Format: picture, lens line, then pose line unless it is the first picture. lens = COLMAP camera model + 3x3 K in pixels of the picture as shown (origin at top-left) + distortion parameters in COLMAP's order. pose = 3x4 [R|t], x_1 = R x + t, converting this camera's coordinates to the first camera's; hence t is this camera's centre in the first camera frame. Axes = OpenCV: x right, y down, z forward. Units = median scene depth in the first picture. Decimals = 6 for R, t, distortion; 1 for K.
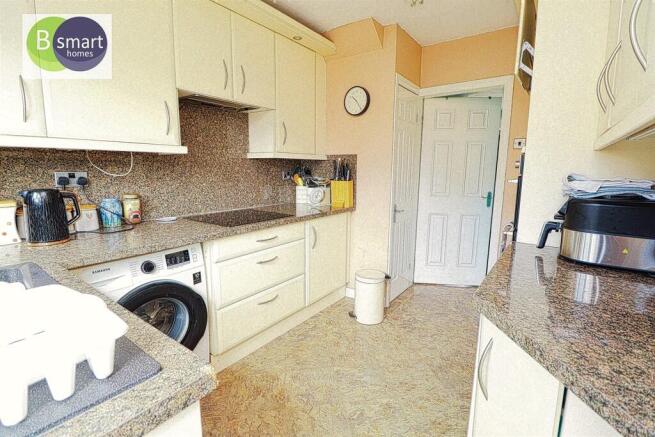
lens RADIAL K [[308.7, 0, 327.5], [0, 308.7, 218.5], [0, 0, 1]] dist [-0.000533, -0.000081]
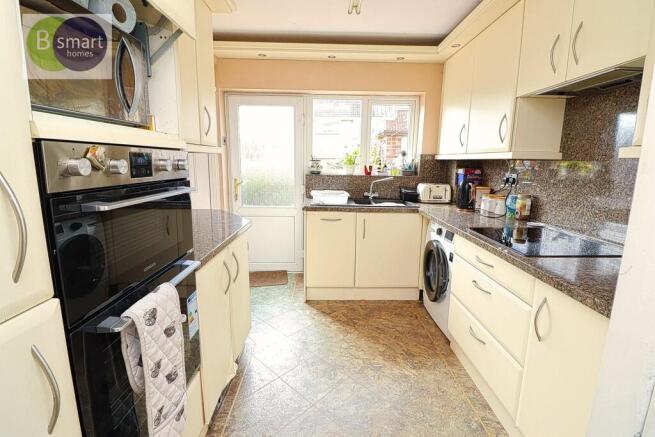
lens RADIAL K [[308.7, 0, 327.5], [0, 308.7, 218.5], [0, 0, 1]] dist [-0.000533, -0.000081]
pose [[-0.801824, 0.088400, -0.590985, 0.755747], [-0.117828, 0.946190, 0.301397, -0.294372], [0.585828, 0.311302, -0.748262, 1.670088]]
